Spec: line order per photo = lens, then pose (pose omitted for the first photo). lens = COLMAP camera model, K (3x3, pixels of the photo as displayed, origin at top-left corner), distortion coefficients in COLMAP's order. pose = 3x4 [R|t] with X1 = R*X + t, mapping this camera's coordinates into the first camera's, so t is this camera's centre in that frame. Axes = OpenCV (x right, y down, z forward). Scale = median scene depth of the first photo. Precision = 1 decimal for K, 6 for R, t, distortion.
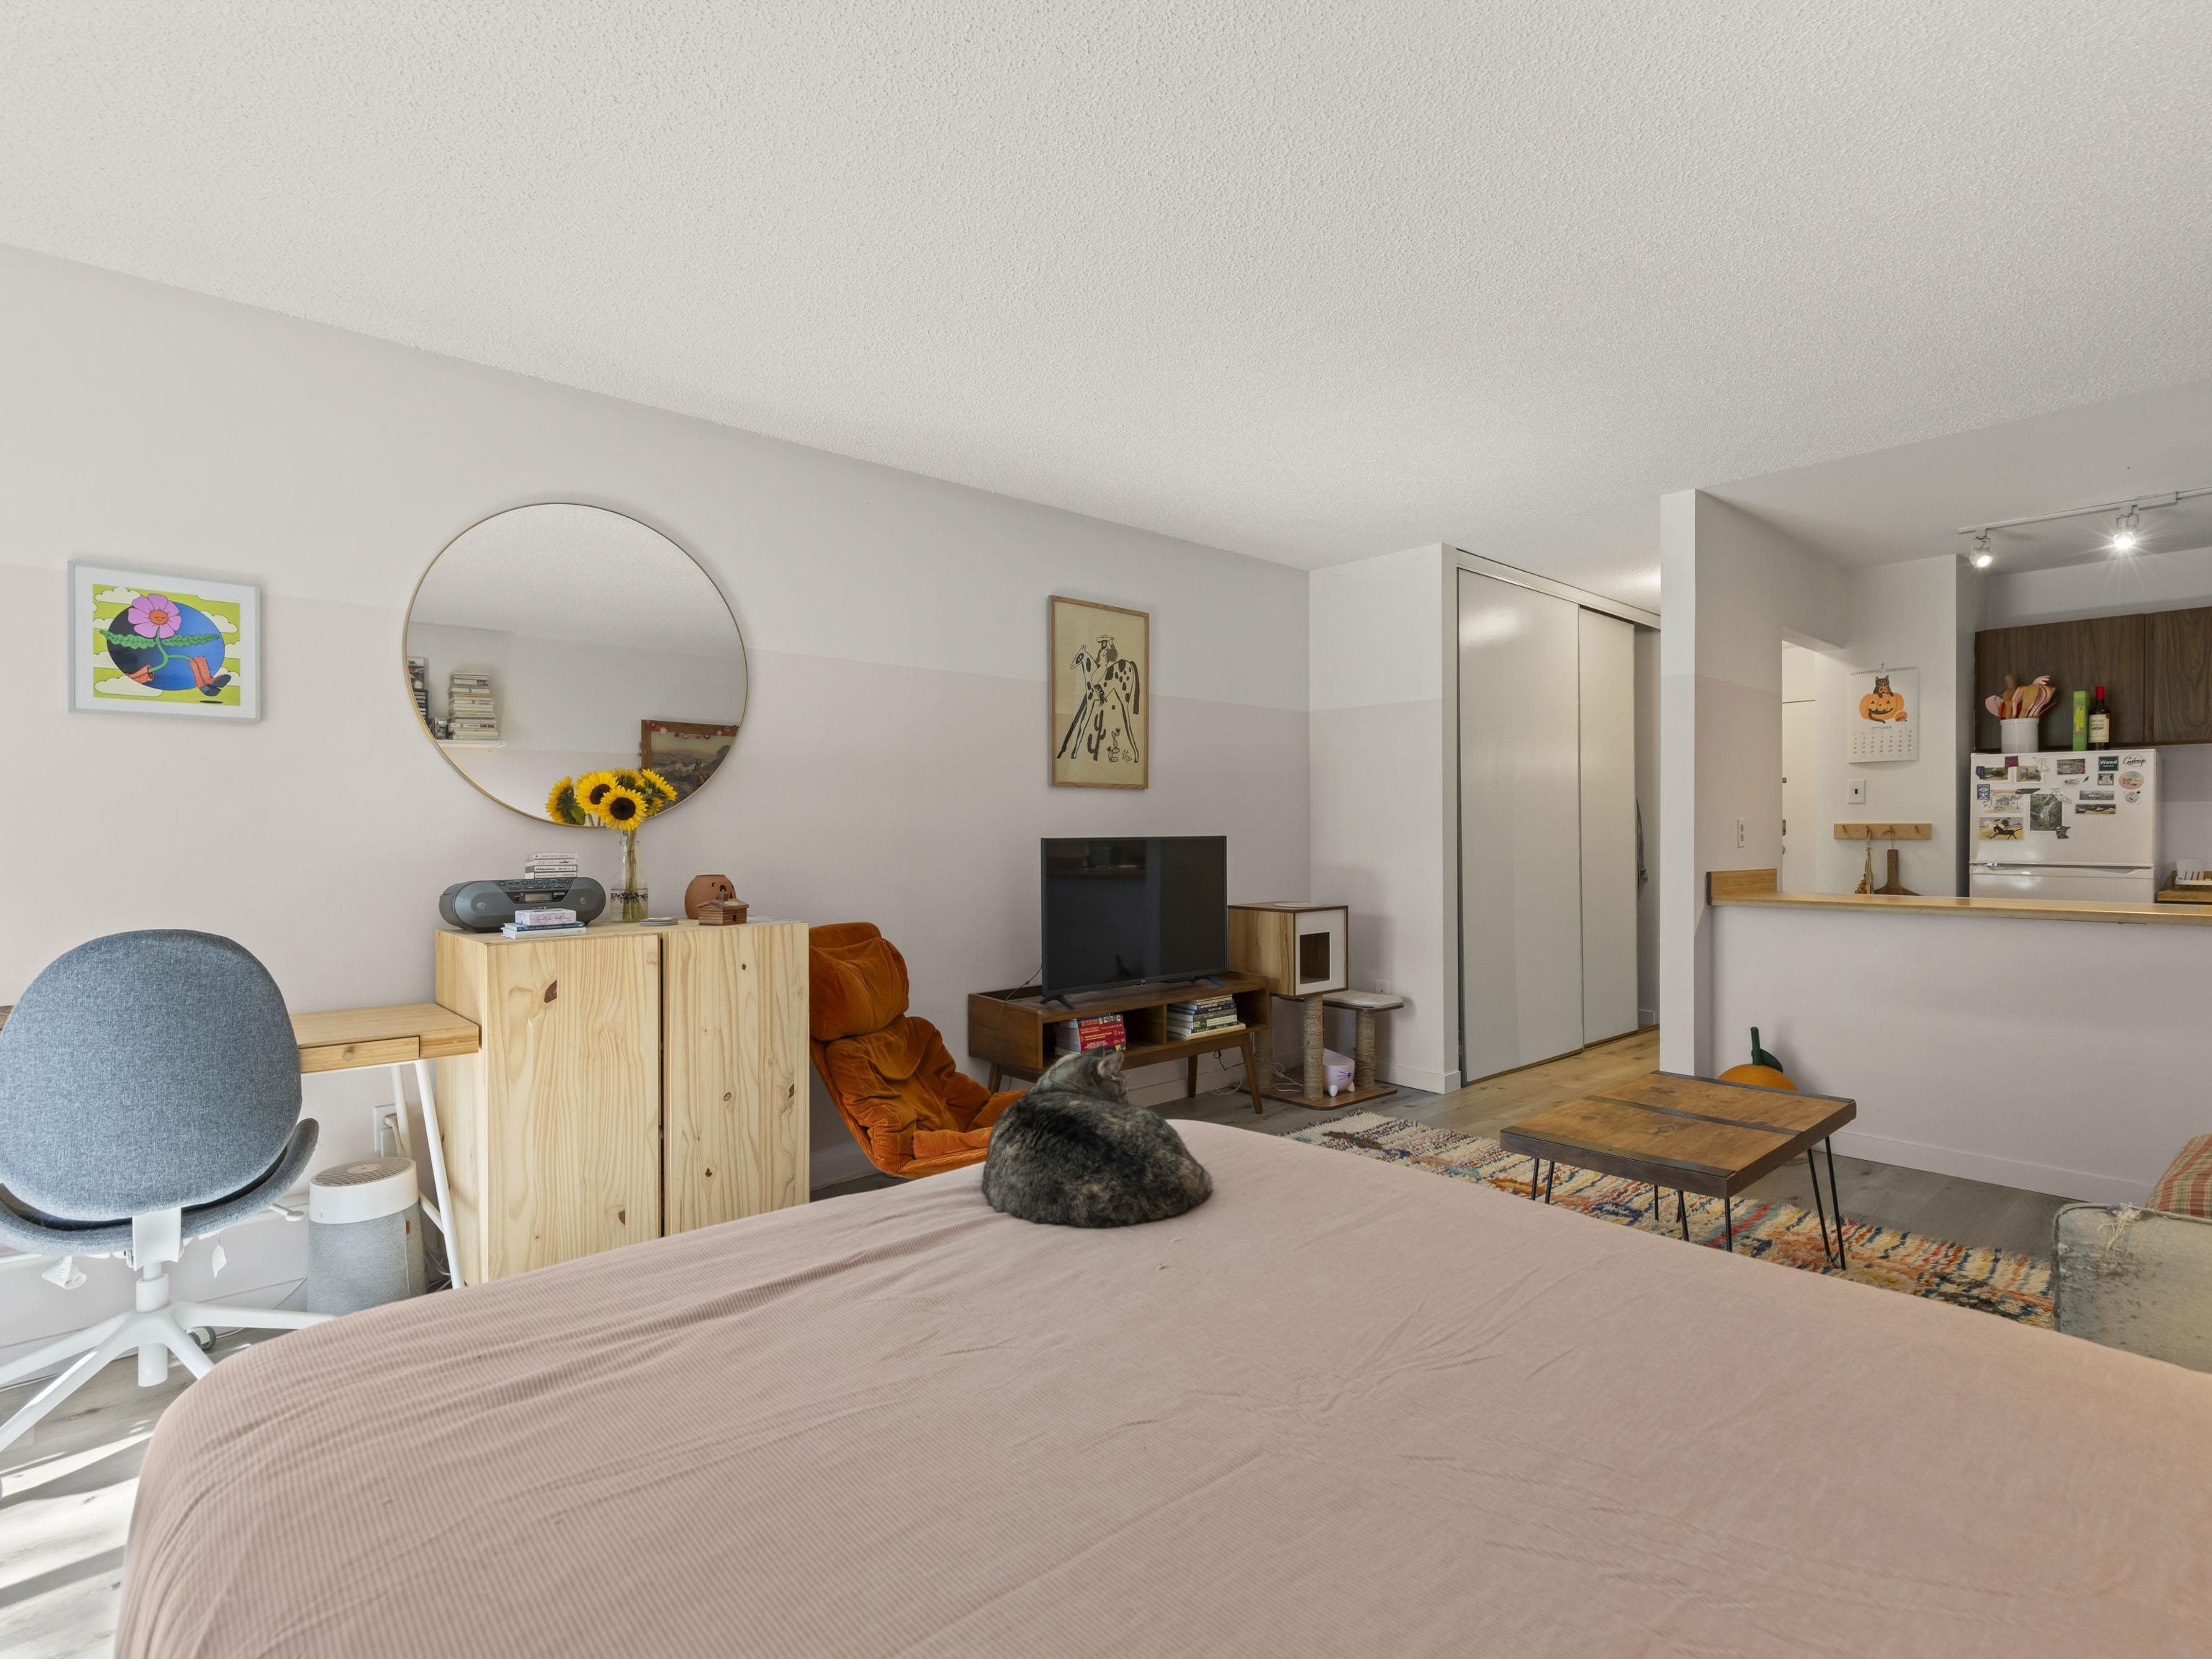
lens RADIAL K [[1112.5, 0, 1111.9], [0, 1112.5, 835.4], [0, 0, 1]] dist [0.008483, -0.002125]
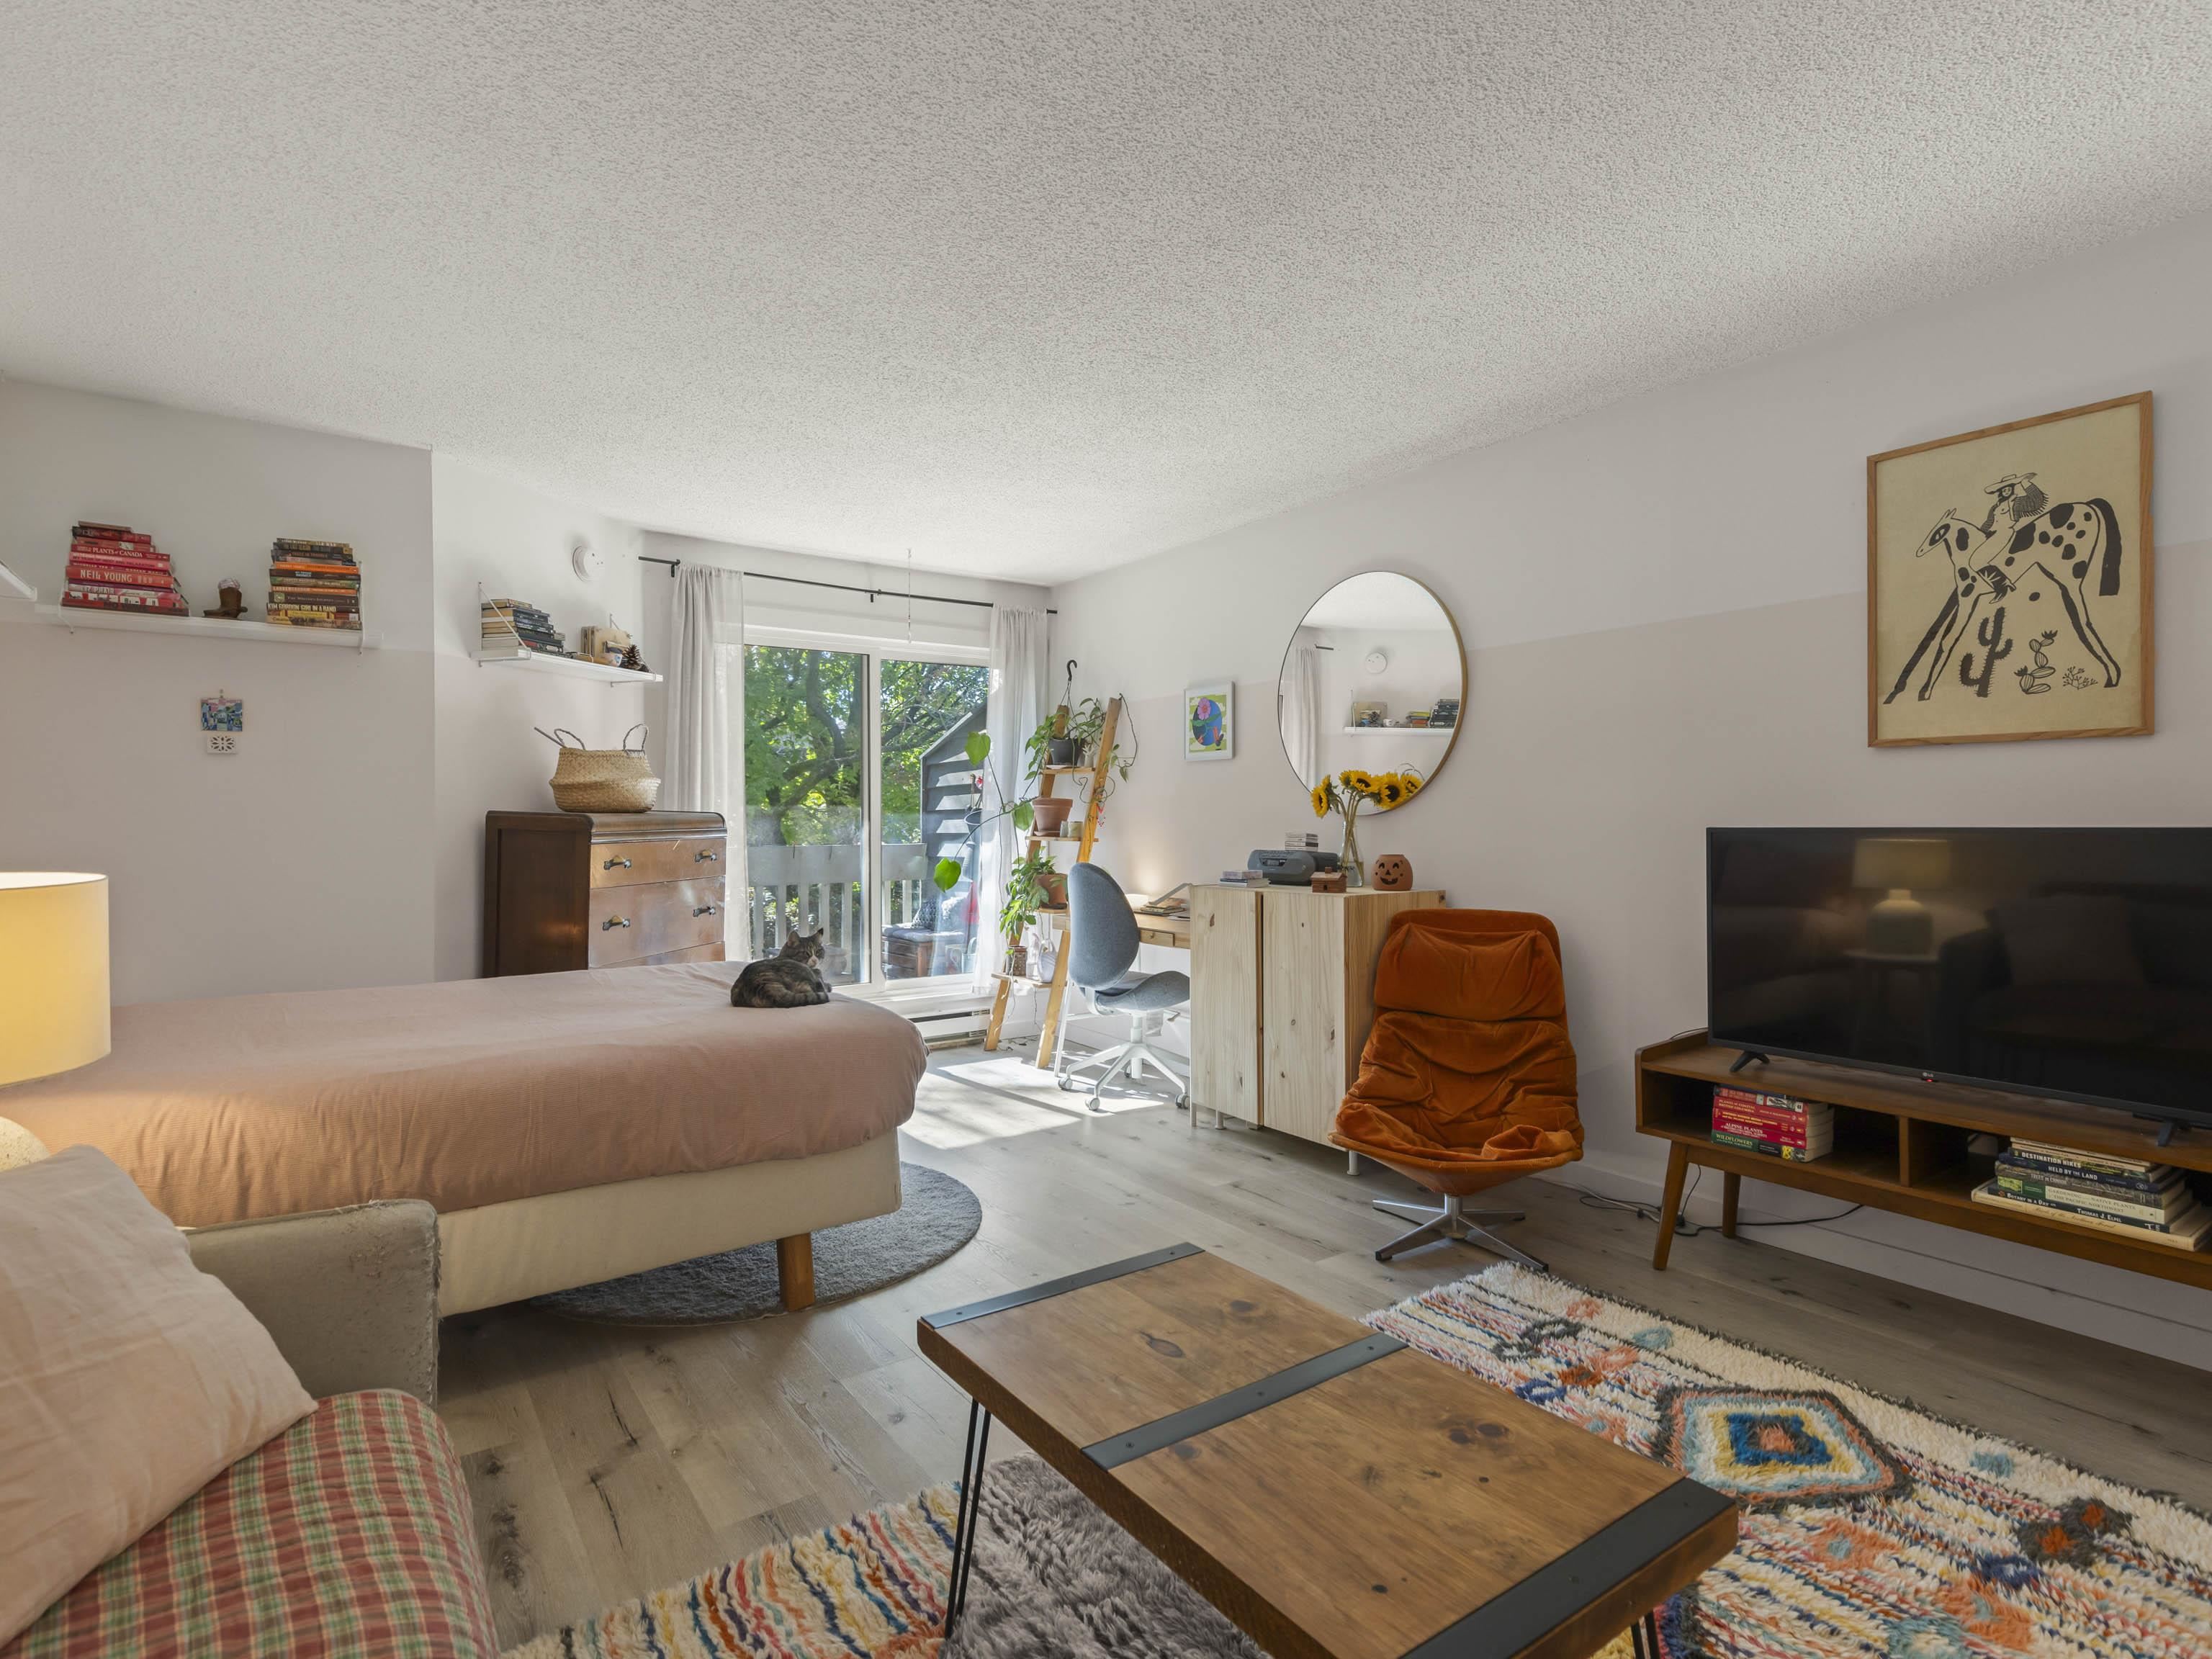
lens RADIAL K [[1116.9, 0, 1114.7], [0, 1116.9, 815.7], [0, 0, 1]] dist [0.004503, -0.000654]
pose [[-0.126134, 0.000654, -0.992013, 0.595617], [0.001001, 0.999999, 0.000532, -0.004870], [0.992013, -0.000926, -0.126135, 0.584261]]
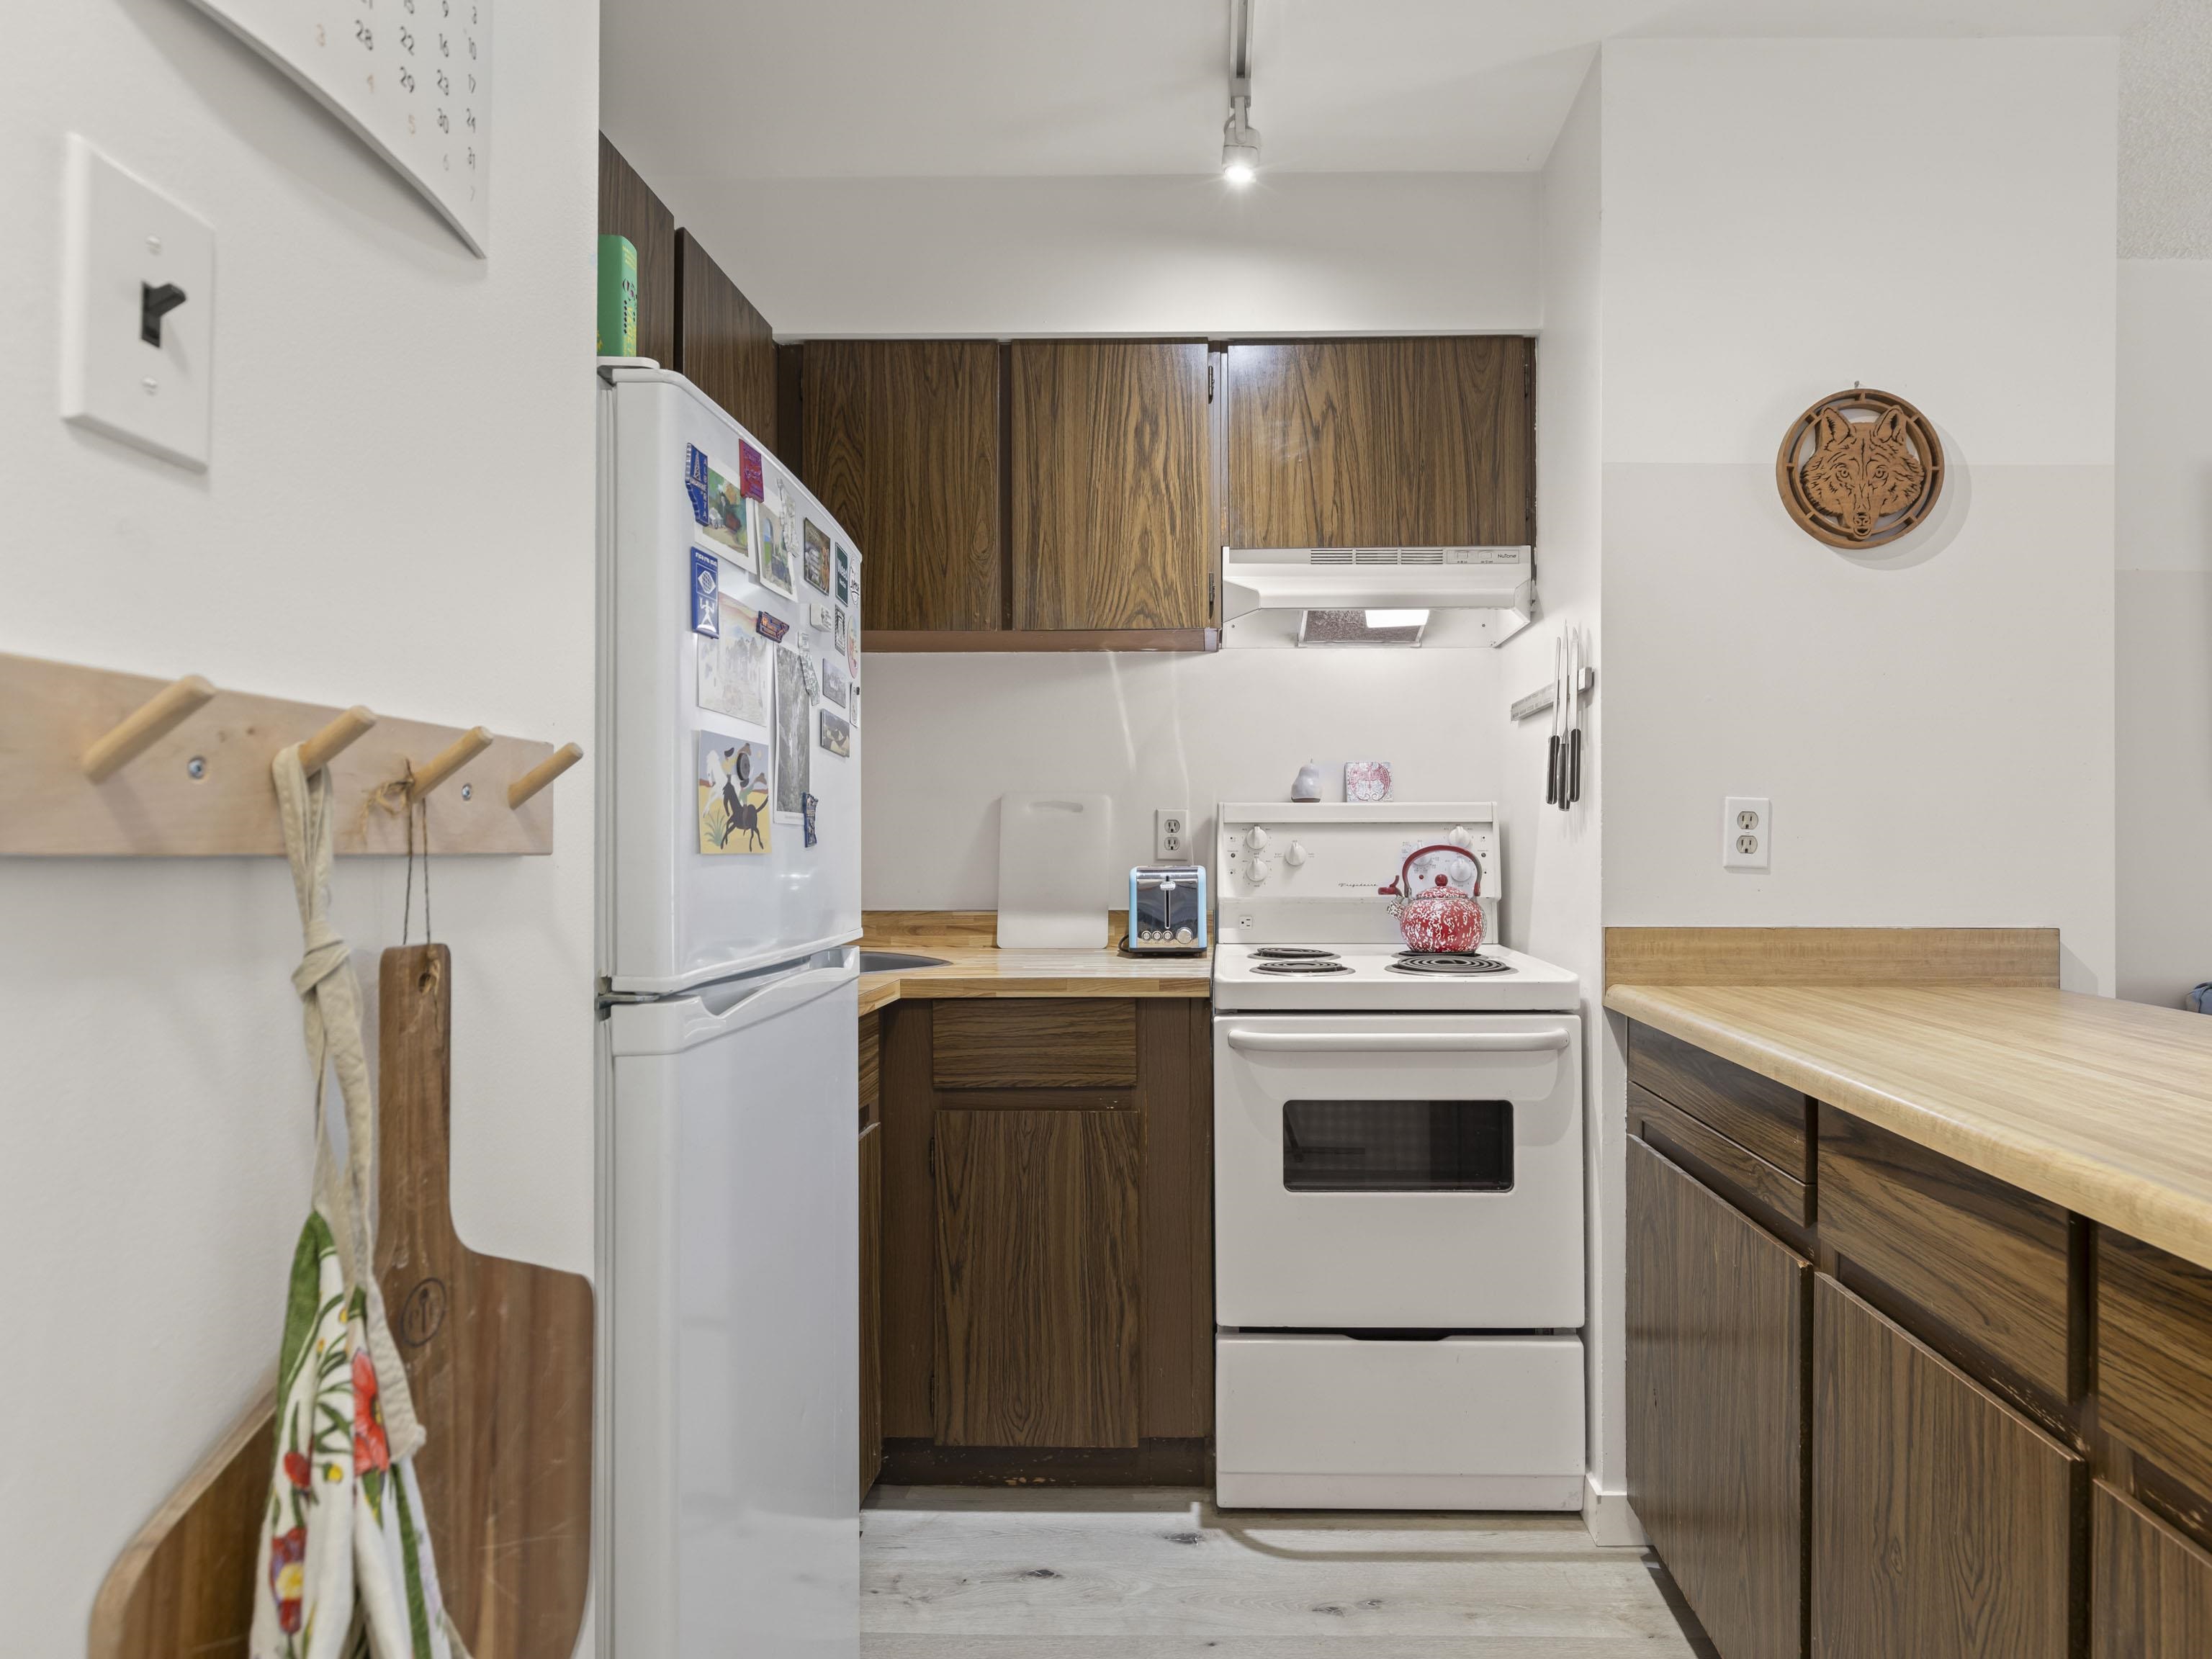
lens RADIAL K [[1217.4, 0, 1185.8], [0, 1217.4, 831.6], [0, 0, 1]] dist [-0.002115, -0.000590]
pose [[-0.722358, 0.003585, 0.691510, 0.617212], [-0.004254, 0.999945, -0.009628, 0.001878], [-0.691506, -0.009897, -0.722303, 1.150322]]
